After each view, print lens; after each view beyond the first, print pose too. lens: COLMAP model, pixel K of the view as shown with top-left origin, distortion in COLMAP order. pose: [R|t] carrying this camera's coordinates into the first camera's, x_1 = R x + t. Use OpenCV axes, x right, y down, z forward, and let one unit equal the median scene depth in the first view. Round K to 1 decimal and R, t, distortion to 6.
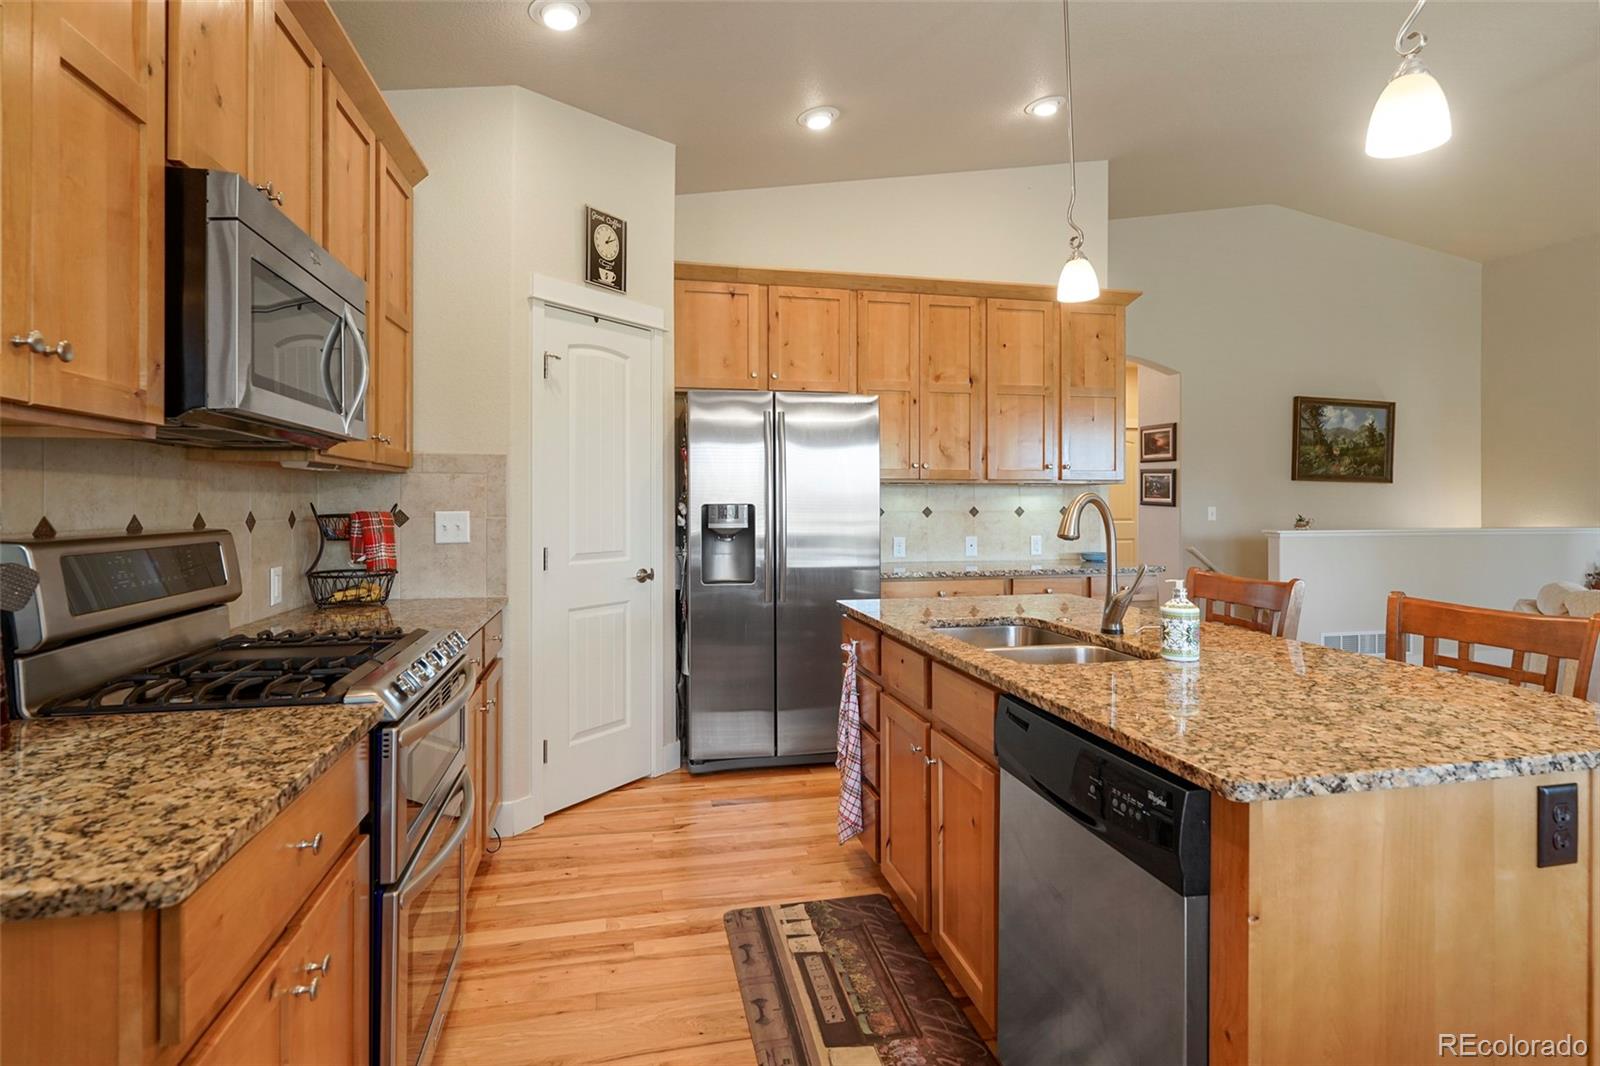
lens RADIAL K [[819.8, 0, 796.9], [0, 819.8, 503.0], [0, 0, 1]] dist [-0.004075, -0.000320]
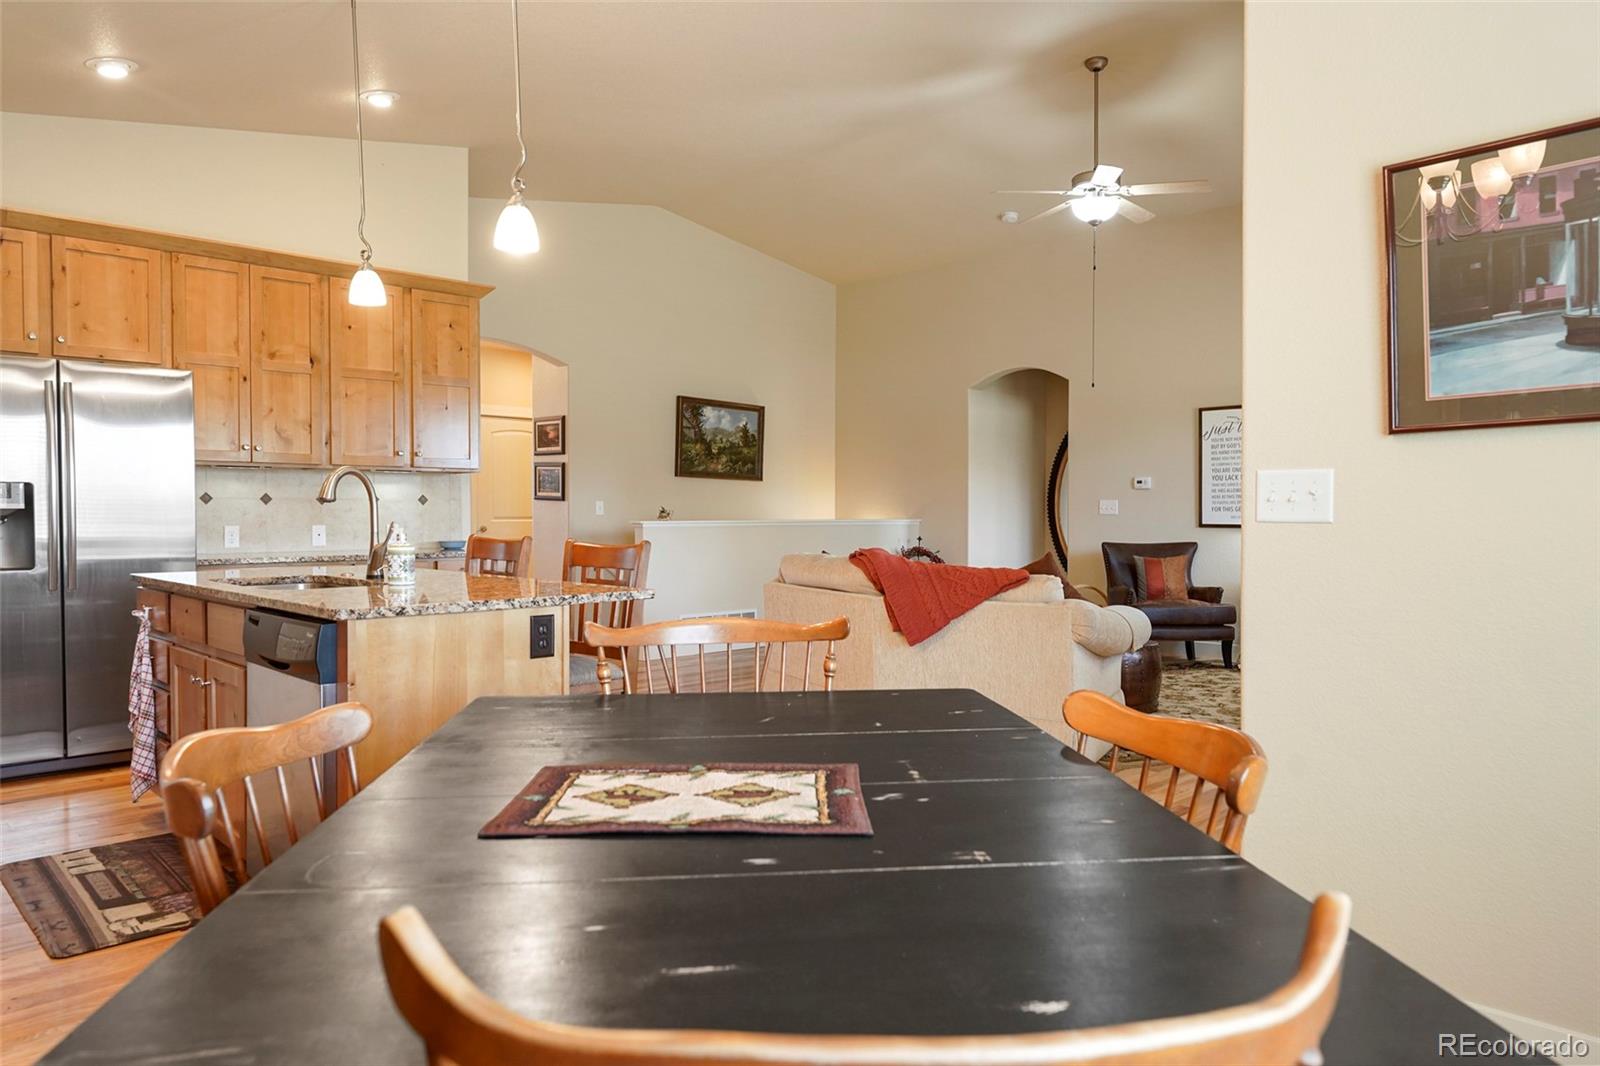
lens RADIAL K [[1068.3, 0, 802.6], [0, 1068.3, 533.3], [0, 0, 1]] dist [-0.000551, 0.000035]
pose [[0.847447, -0.010072, 0.530784, 0.040774], [-0.000372, 0.999808, 0.019567, 0.033300], [-0.530879, -0.016780, 0.847281, -0.441705]]
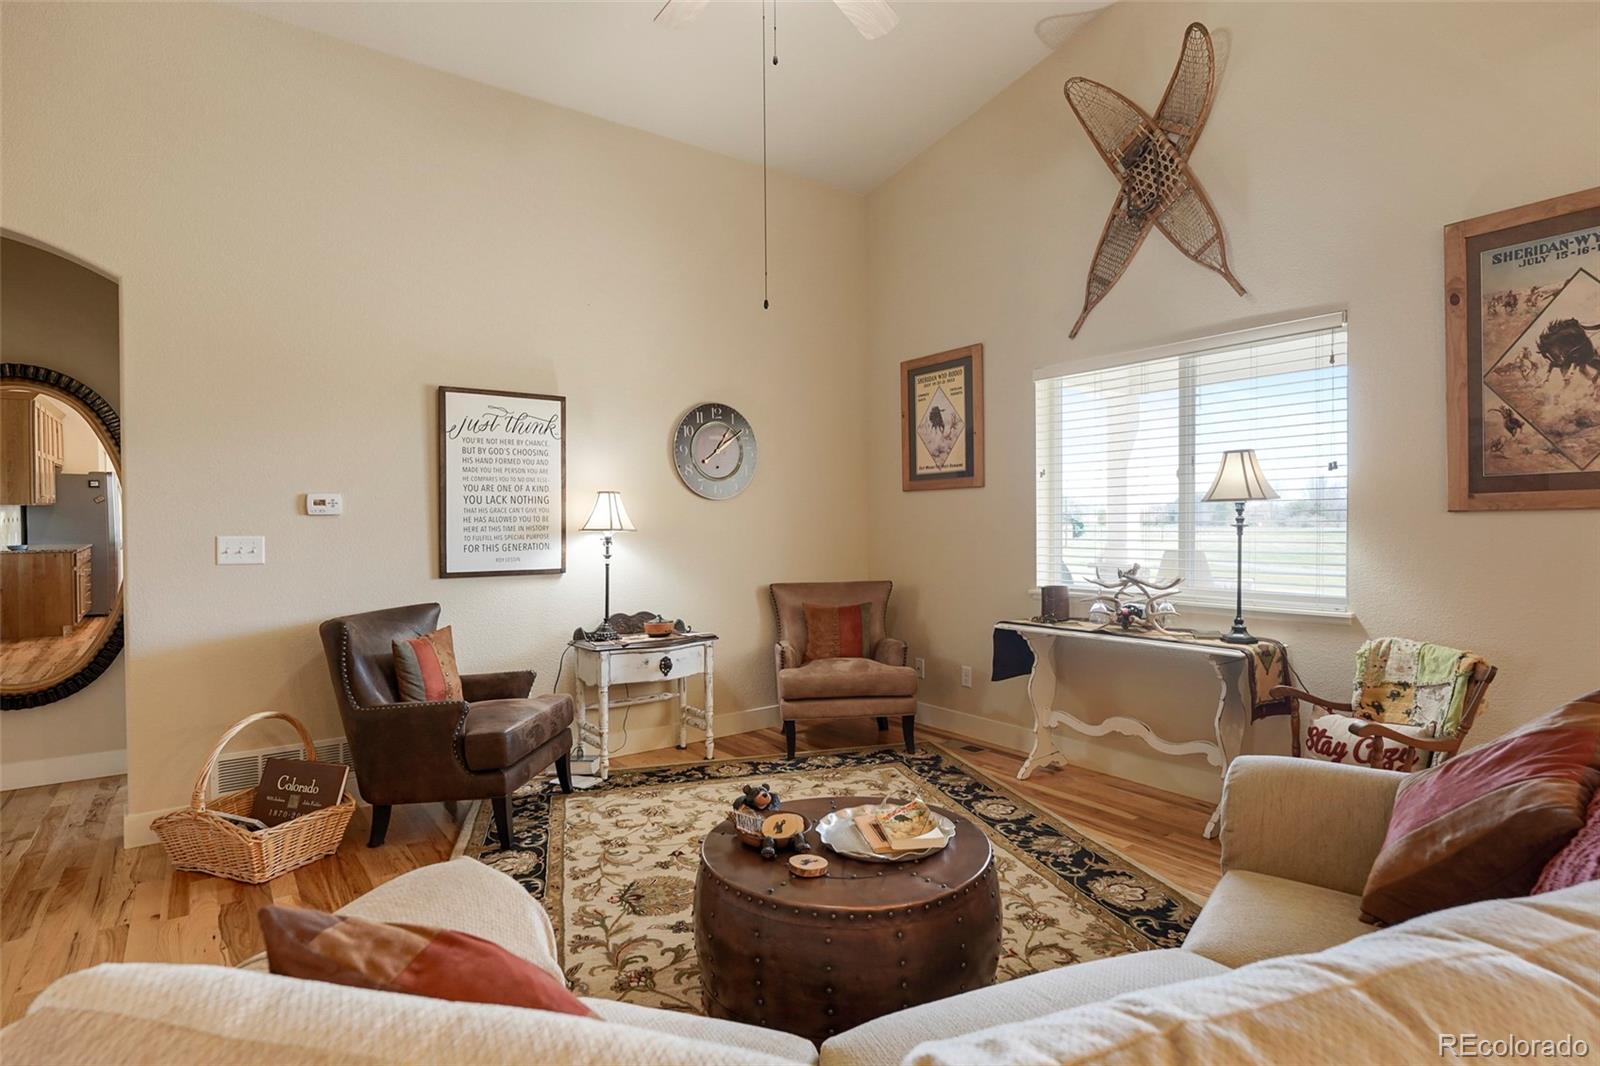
lens RADIAL K [[831.0, 0, 809.7], [0, 831.0, 531.9], [0, 0, 1]] dist [-0.003123, -0.001566]
pose [[-0.400660, -0.005701, 0.916209, 0.733444], [0.009144, 0.999906, 0.010221, -0.001556], [-0.916181, 0.012473, -0.400571, 0.966837]]
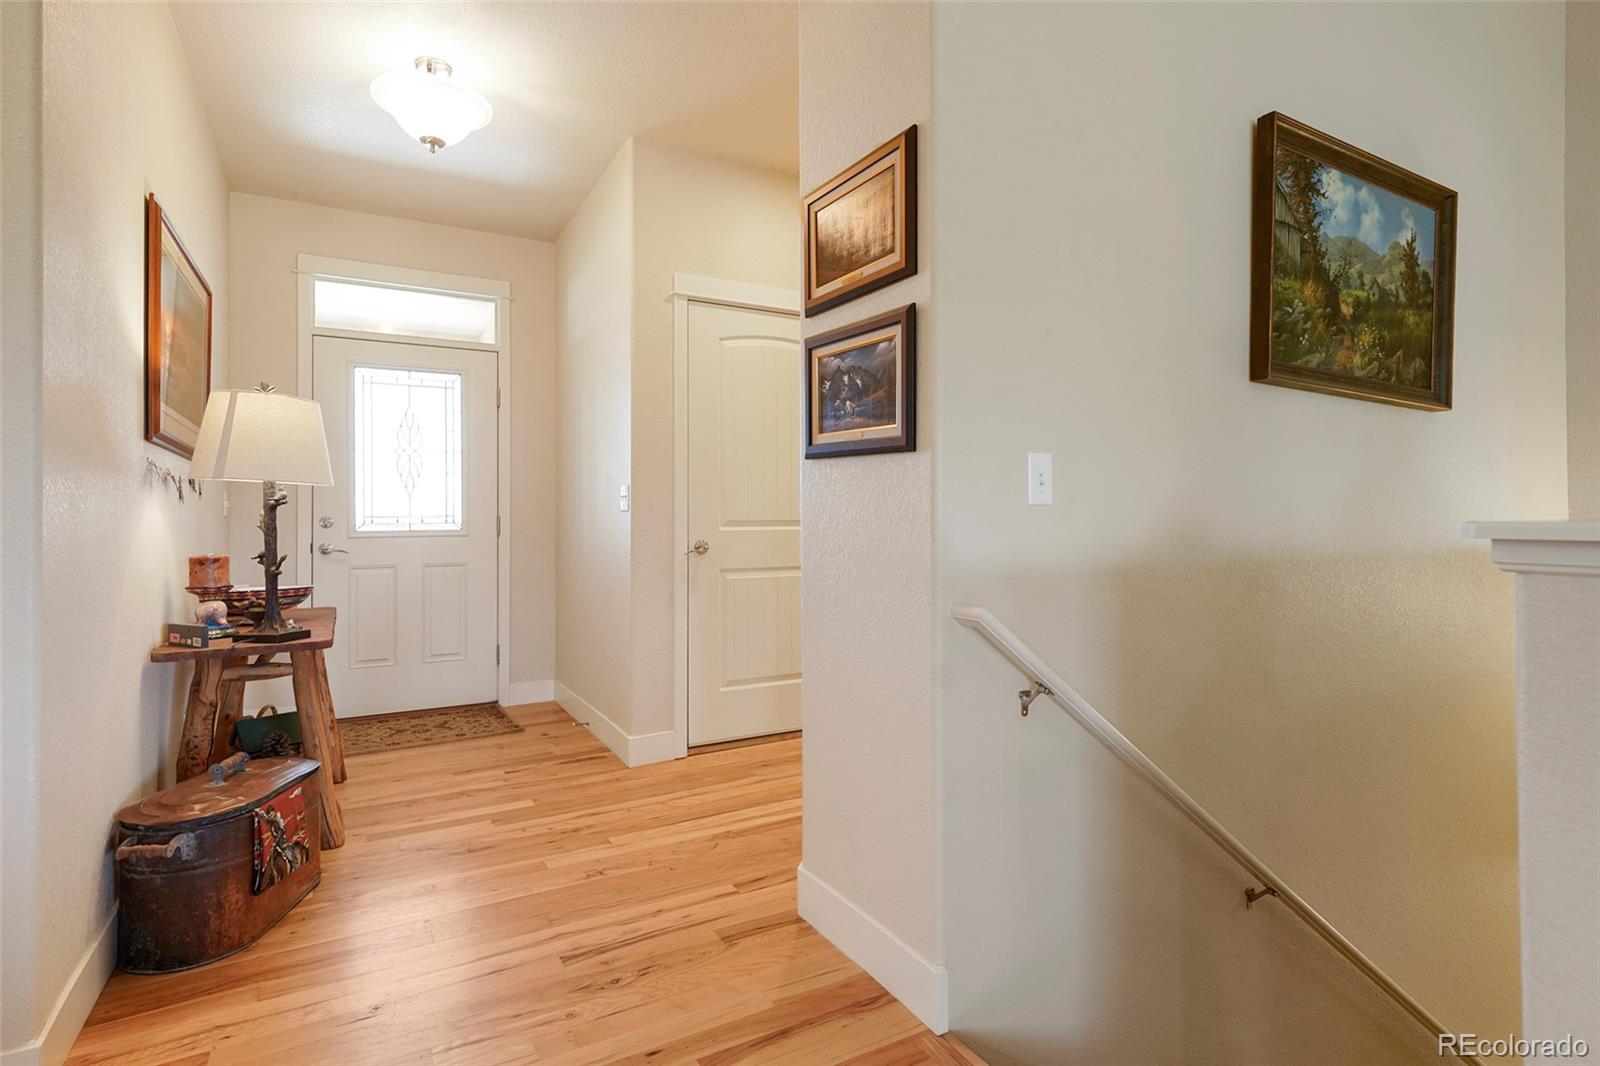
lens RADIAL K [[831.0, 0, 790.1], [0, 831.0, 525.0], [0, 0, 1]] dist [-0.003123, -0.001566]
pose [[0.962155, -0.008893, 0.272359, 0.643212], [0.007914, 0.999958, 0.004693, 0.048101], [-0.272389, -0.002360, 0.962184, 1.383744]]
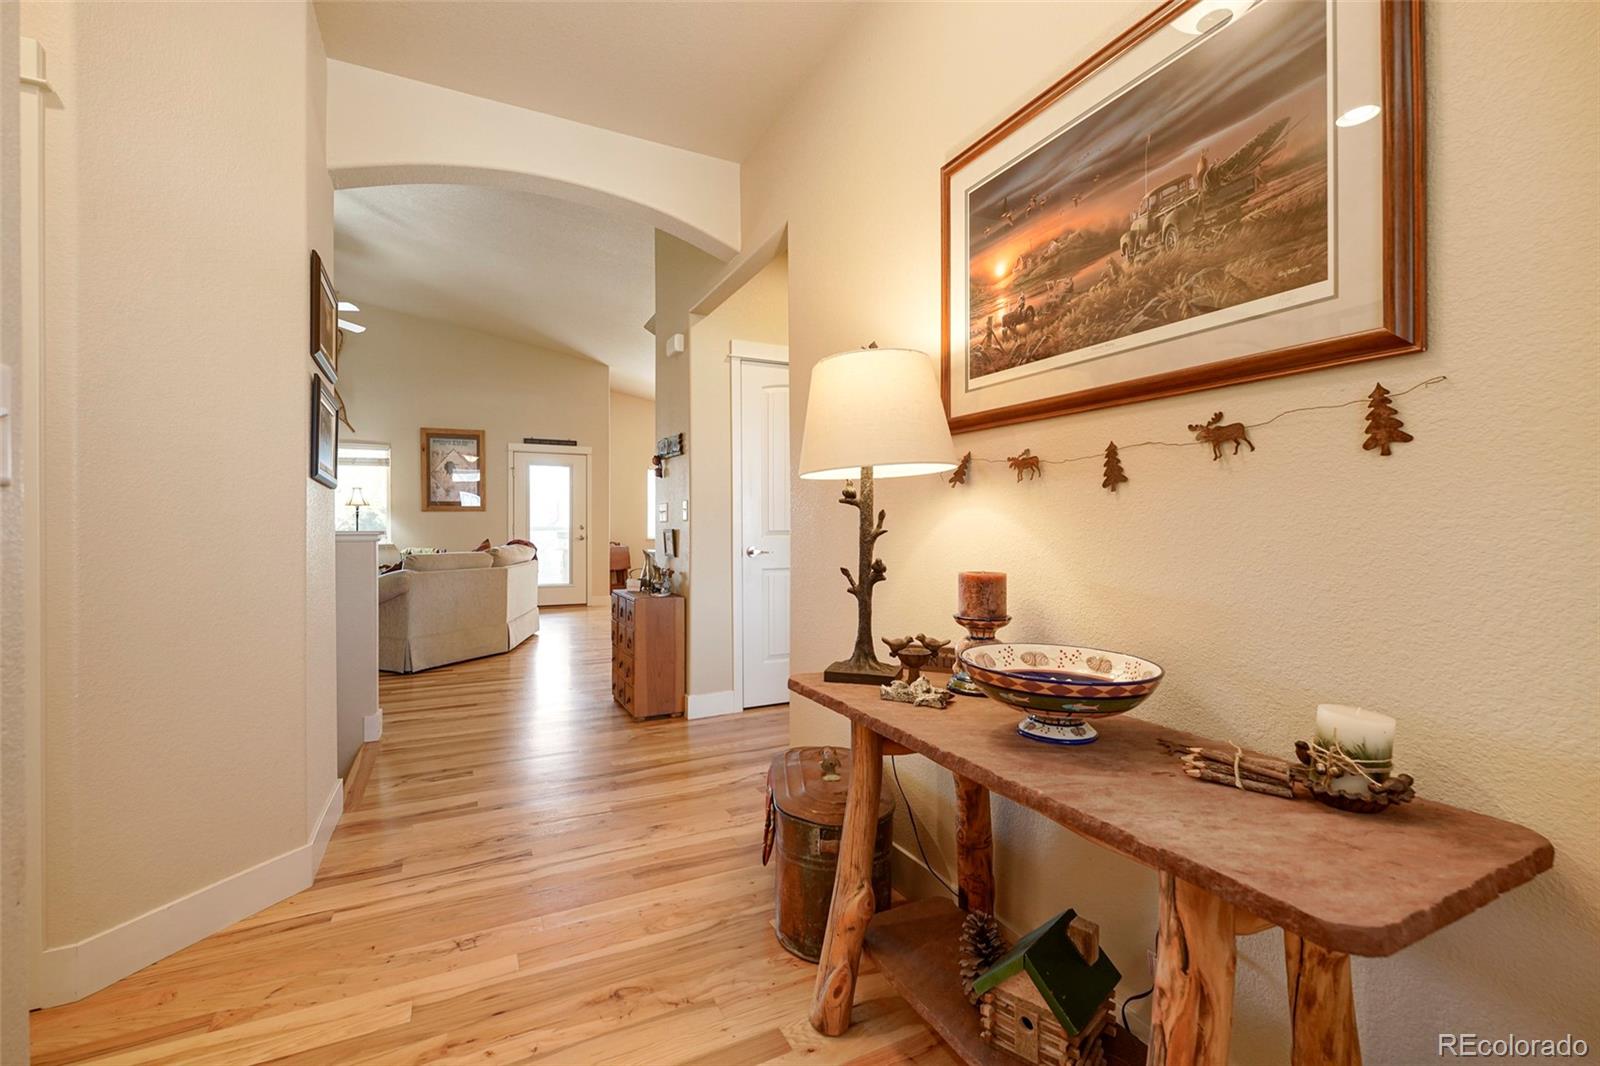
lens RADIAL K [[692.5, 0, 802.9], [0, 692.5, 525.6], [0, 0, 1]] dist [0.000048, -0.000068]
pose [[-0.969182, 0.000928, -0.246345, 0.563709], [0.001000, 0.999999, -0.000168, 0.041281], [0.246344, -0.000410, -0.969182, 2.582028]]
